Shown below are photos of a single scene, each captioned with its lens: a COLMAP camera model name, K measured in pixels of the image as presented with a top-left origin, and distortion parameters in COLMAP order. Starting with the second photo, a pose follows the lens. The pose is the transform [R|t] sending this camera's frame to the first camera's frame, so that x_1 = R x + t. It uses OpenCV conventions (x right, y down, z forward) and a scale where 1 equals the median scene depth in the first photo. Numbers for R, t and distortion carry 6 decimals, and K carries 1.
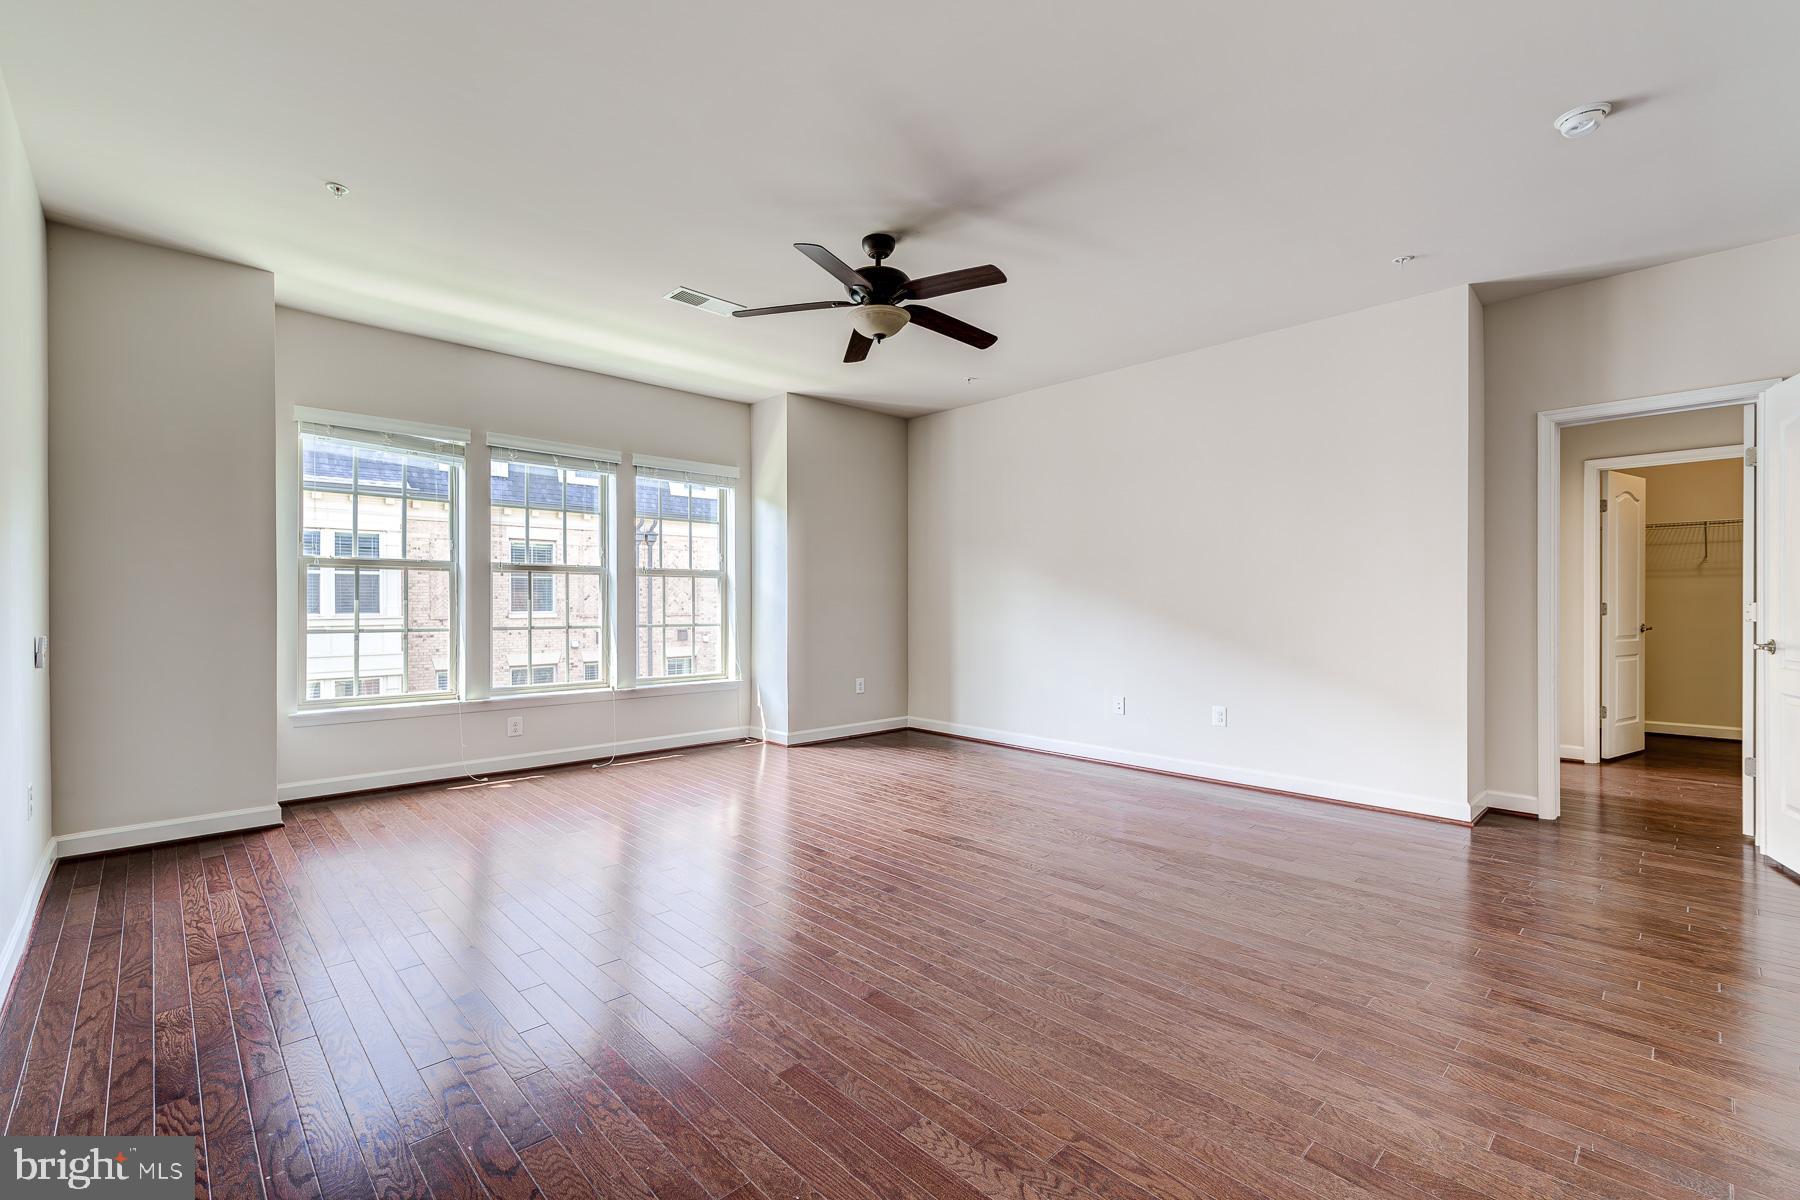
lens RADIAL K [[787.0, 0, 900.6], [0, 787.0, 609.0], [0, 0, 1]] dist [0.001024, 0.000594]
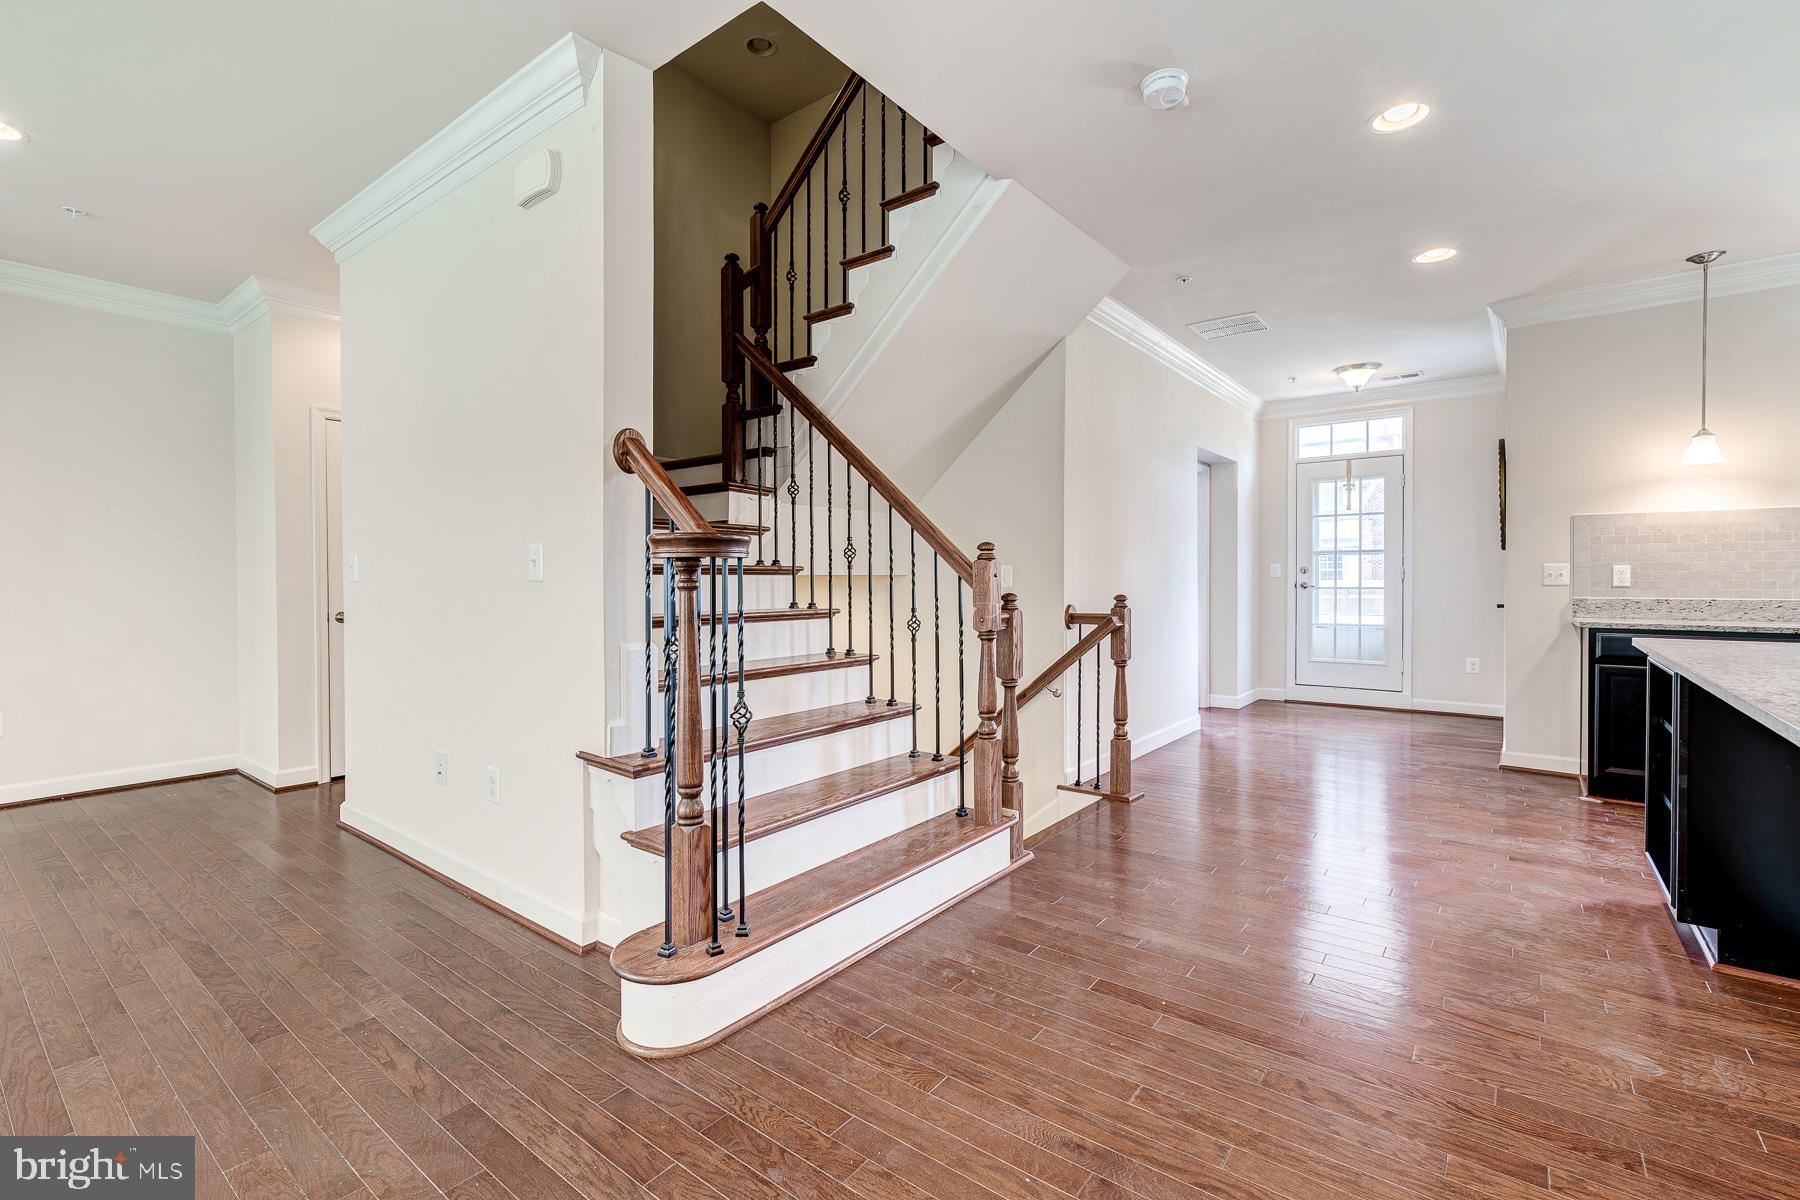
lens RADIAL K [[787.0, 0, 904.6], [0, 787.0, 577.7], [0, 0, 1]] dist [0.001024, 0.000594]
pose [[-0.988101, 0.002117, -0.153795, 0.677295], [0.003132, 0.999975, -0.006362, 0.007616], [0.153777, -0.006768, -0.988082, 2.577672]]
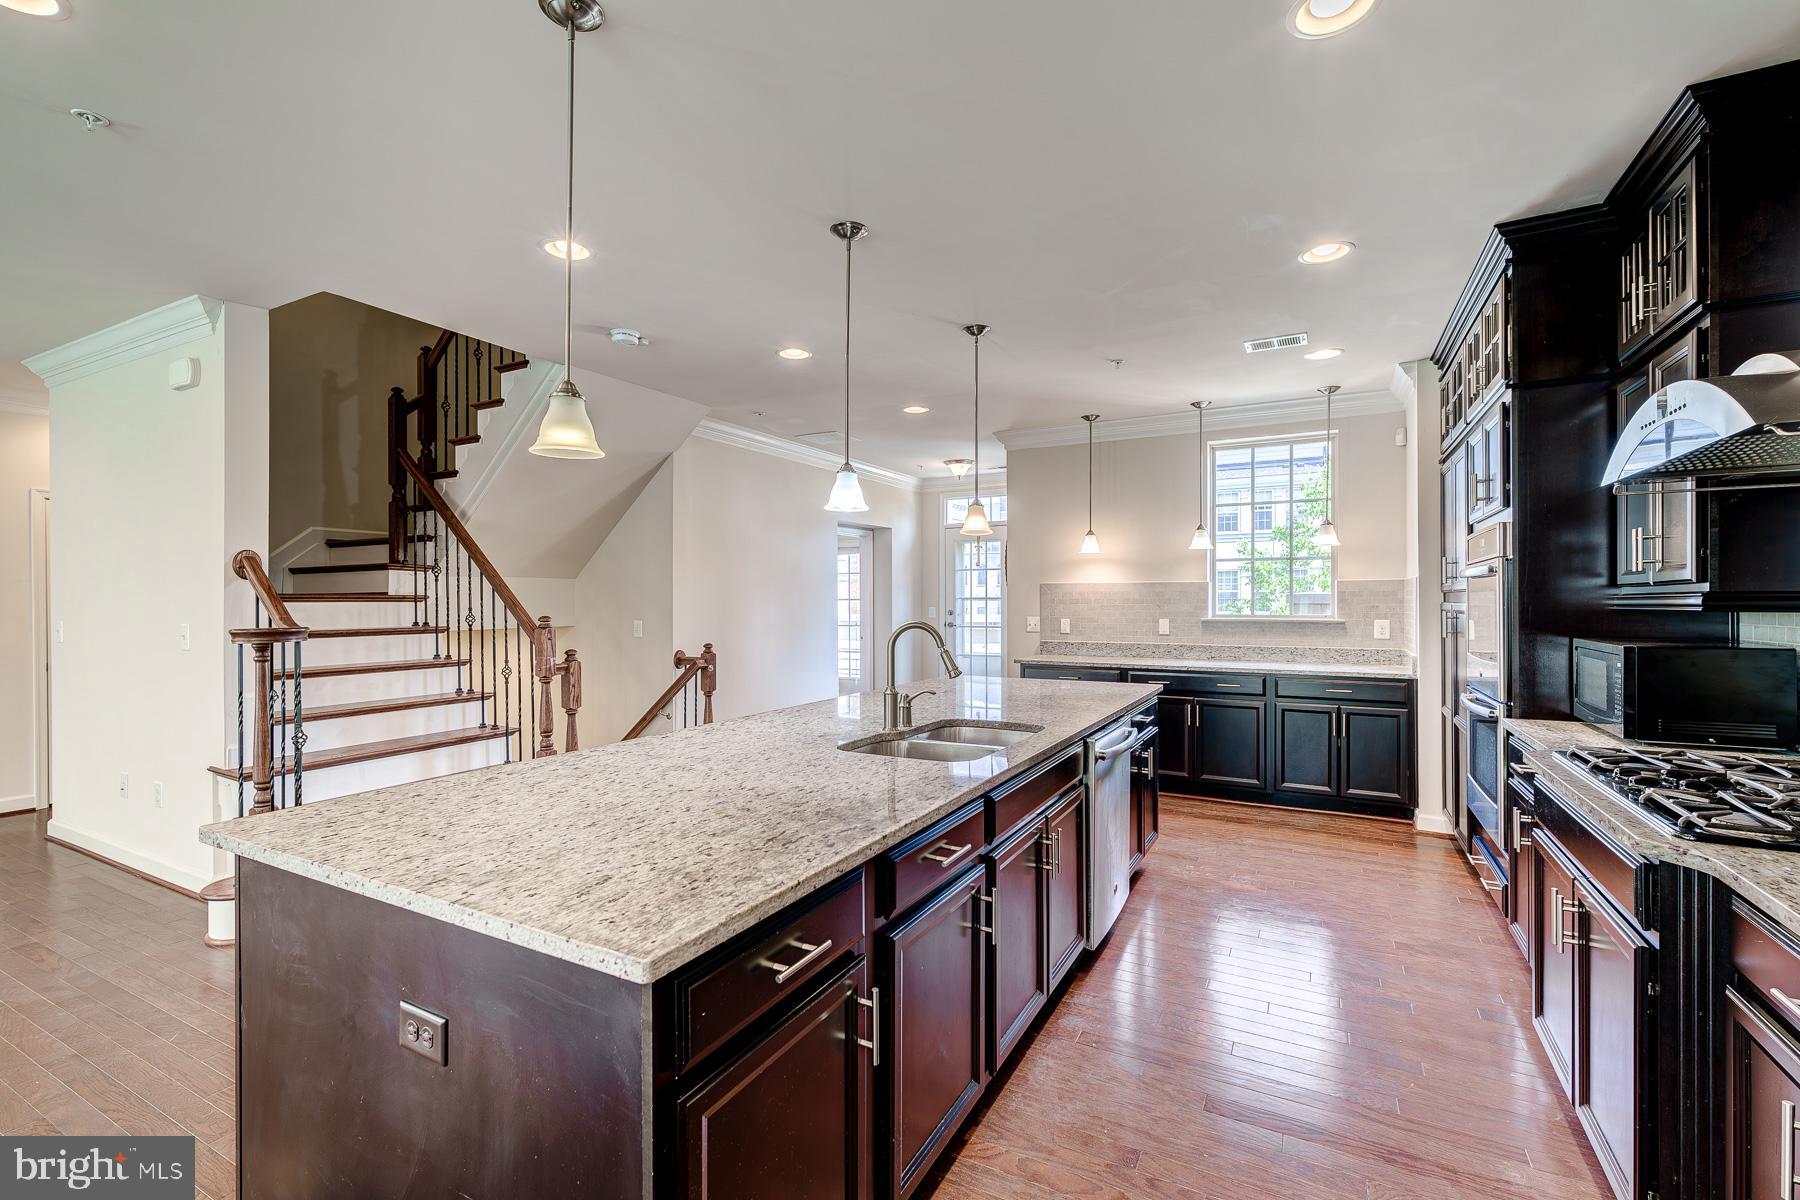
lens RADIAL K [[787.0, 0, 896.7], [0, 787.0, 591.0], [0, 0, 1]] dist [0.001024, 0.000594]
pose [[-0.952273, 0.001232, -0.305246, 0.316887], [0.005446, 0.999901, -0.012955, -0.055484], [0.305200, -0.013999, -0.952185, 3.101437]]
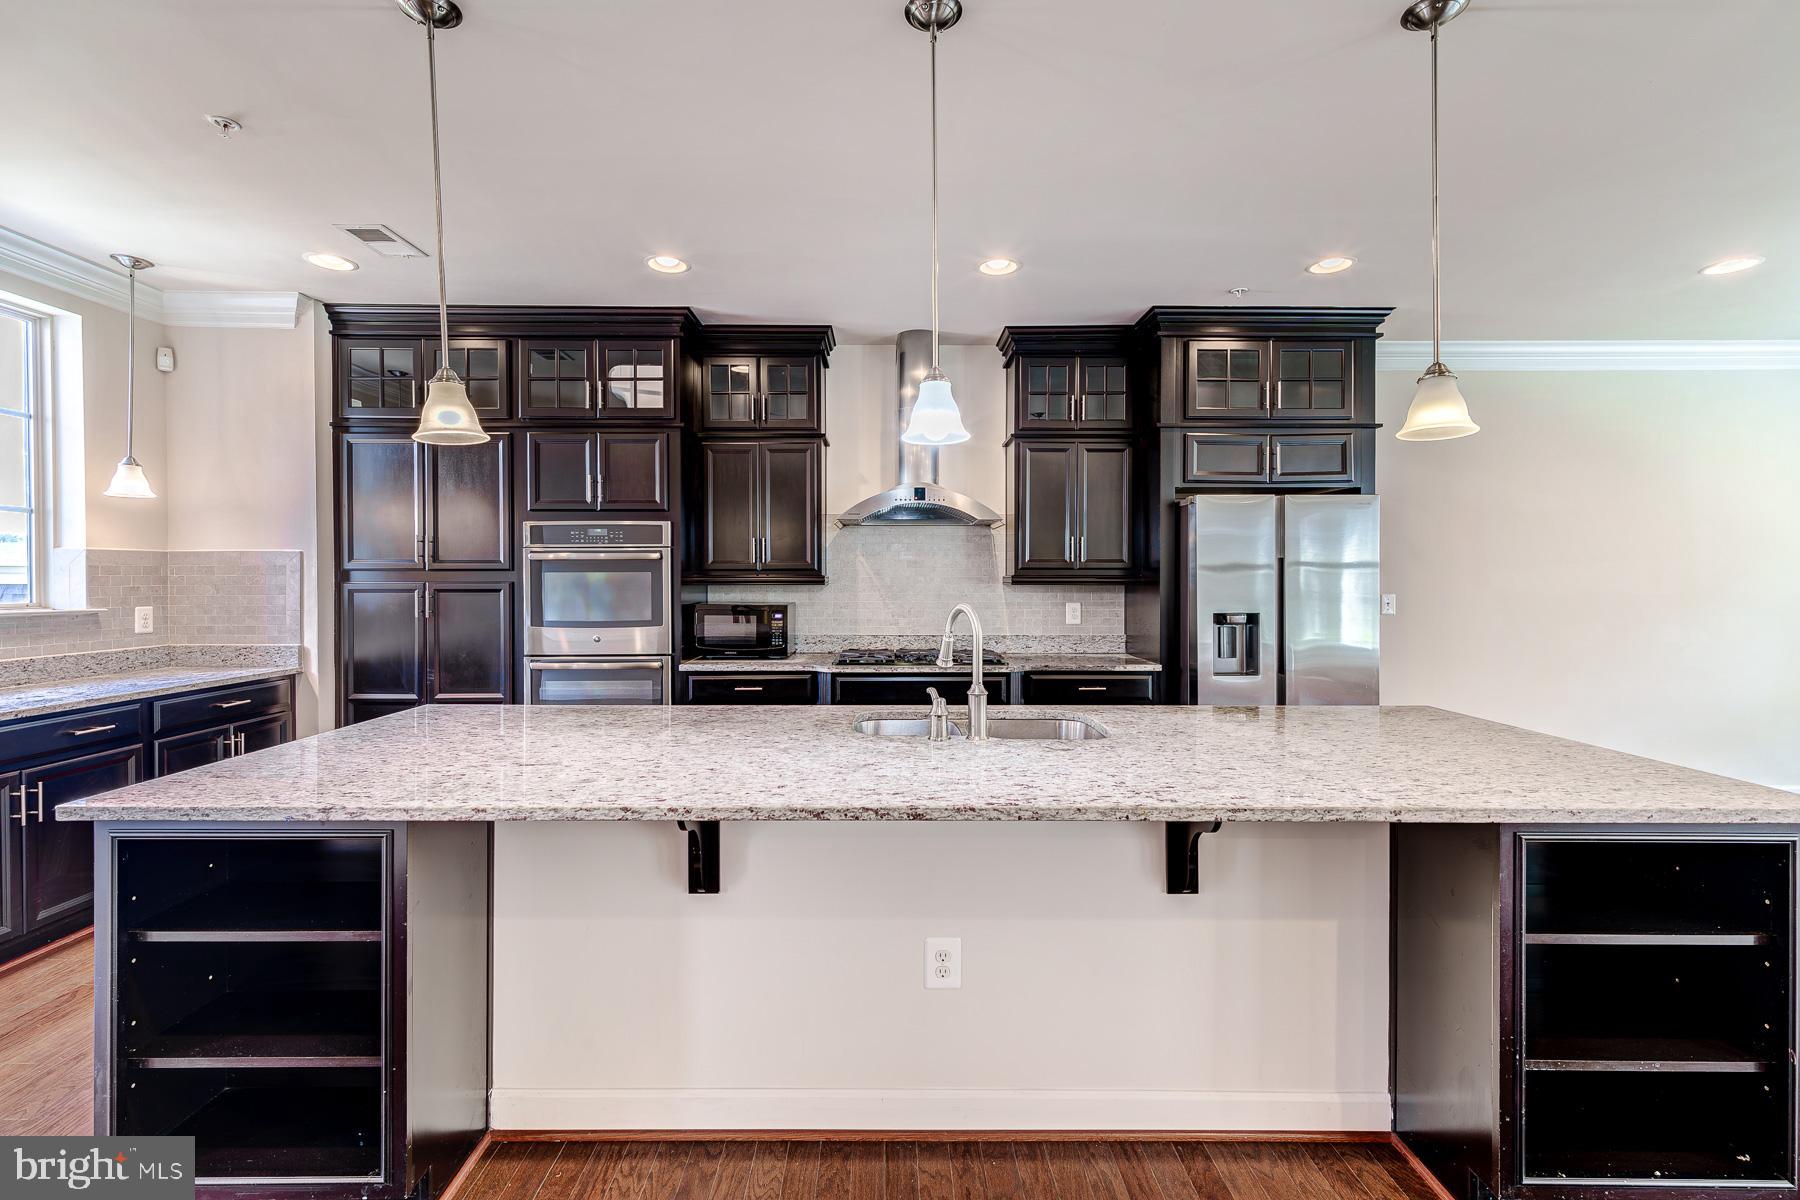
lens RADIAL K [[787.0, 0, 907.1], [0, 787.0, 585.1], [0, 0, 1]] dist [0.001024, 0.000594]
pose [[0.730685, 0.010217, -0.682638, 0.459148], [-0.001356, 0.999908, 0.013514, -0.059971], [0.682714, -0.008949, 0.730631, 1.933736]]
